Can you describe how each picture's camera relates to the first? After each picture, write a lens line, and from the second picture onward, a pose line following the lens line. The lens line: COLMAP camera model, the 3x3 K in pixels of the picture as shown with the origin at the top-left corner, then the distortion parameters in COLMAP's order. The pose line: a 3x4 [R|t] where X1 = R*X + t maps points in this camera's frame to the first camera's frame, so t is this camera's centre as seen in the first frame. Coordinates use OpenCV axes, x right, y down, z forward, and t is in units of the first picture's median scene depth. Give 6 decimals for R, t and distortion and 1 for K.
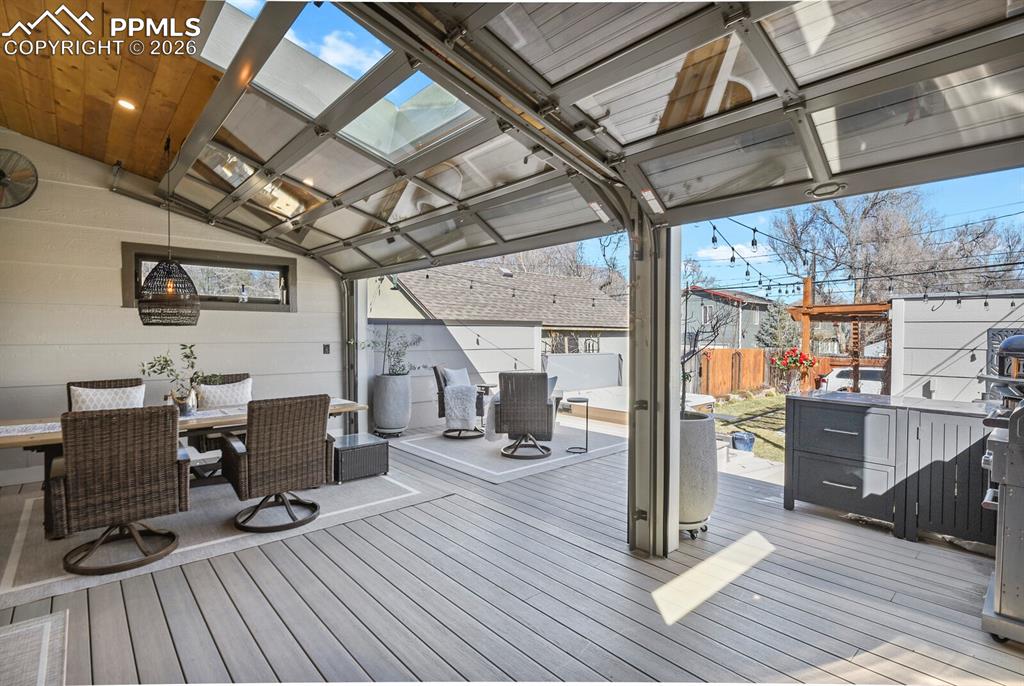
lens RADIAL K [[494.3, 0, 515.1], [0, 494.3, 344.3], [0, 0, 1]] dist [-0.016596, -0.000375]
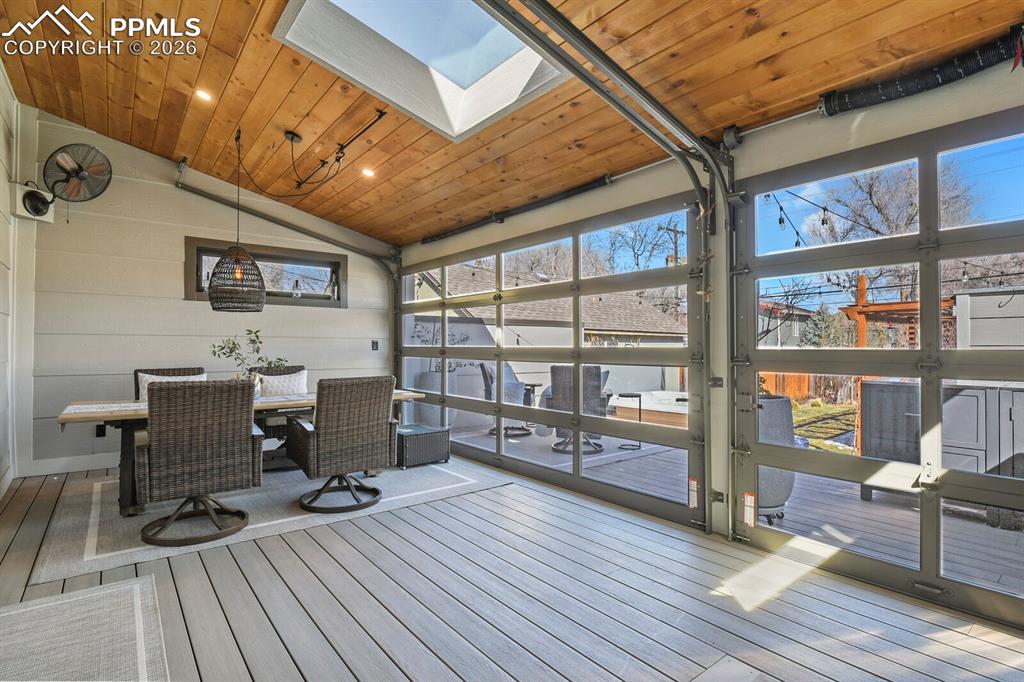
lens RADIAL K [[501.5, 0, 517.6], [0, 501.5, 343.3], [0, 0, 1]] dist [-0.015848, -0.001391]
pose [[0.998848, -0.002271, -0.047940, -0.082733], [0.000699, 0.999463, -0.032767, 0.073414], [0.047989, 0.032695, 0.998313, -0.006377]]
